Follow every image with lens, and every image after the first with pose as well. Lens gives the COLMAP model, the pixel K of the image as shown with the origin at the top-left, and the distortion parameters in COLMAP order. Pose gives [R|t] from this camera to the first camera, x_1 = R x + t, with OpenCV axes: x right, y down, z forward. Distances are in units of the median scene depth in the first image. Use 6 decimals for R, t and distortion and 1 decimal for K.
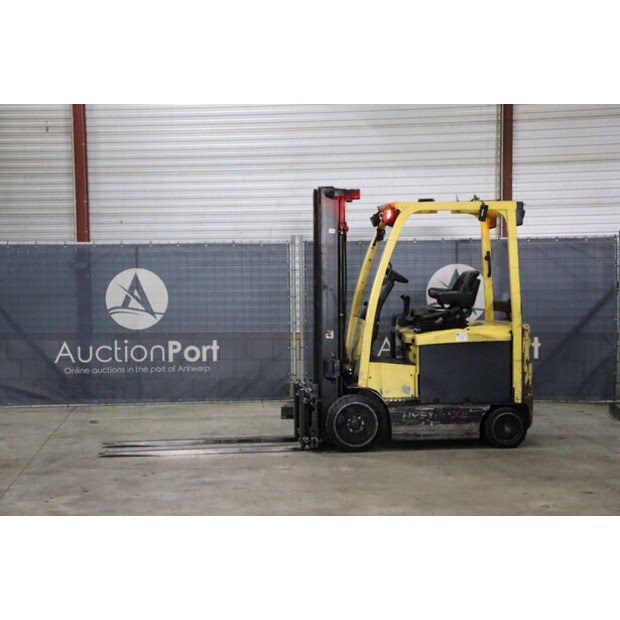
lens RADIAL K [[1184.1, 0, 324.2], [0, 1184.1, 316.6], [0, 0, 1]] dist [0.257874, 0.000000]
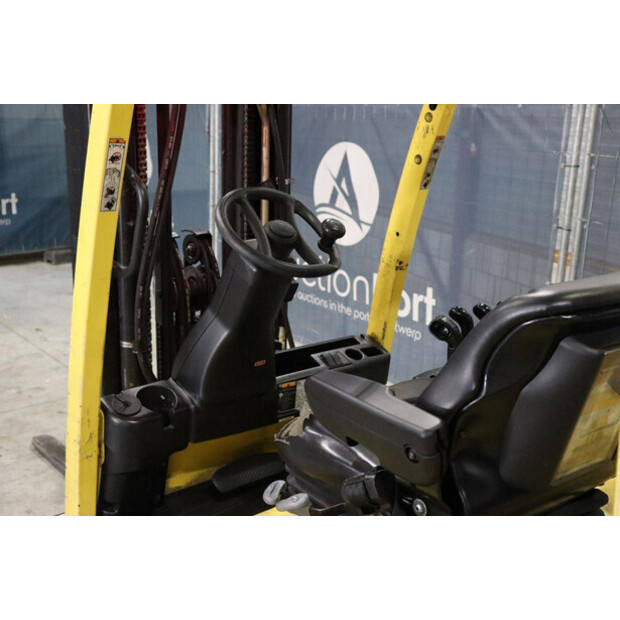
lens RADIAL K [[764.3, 0, 316.1], [0, 764.3, 316.2], [0, 0, 1]] dist [0.032380, 0.000000]
pose [[0.553468, 0.238890, -0.797875, 0.161025], [-0.069796, 0.967916, 0.241386, -0.048329], [0.829941, -0.077911, 0.552384, 0.782167]]
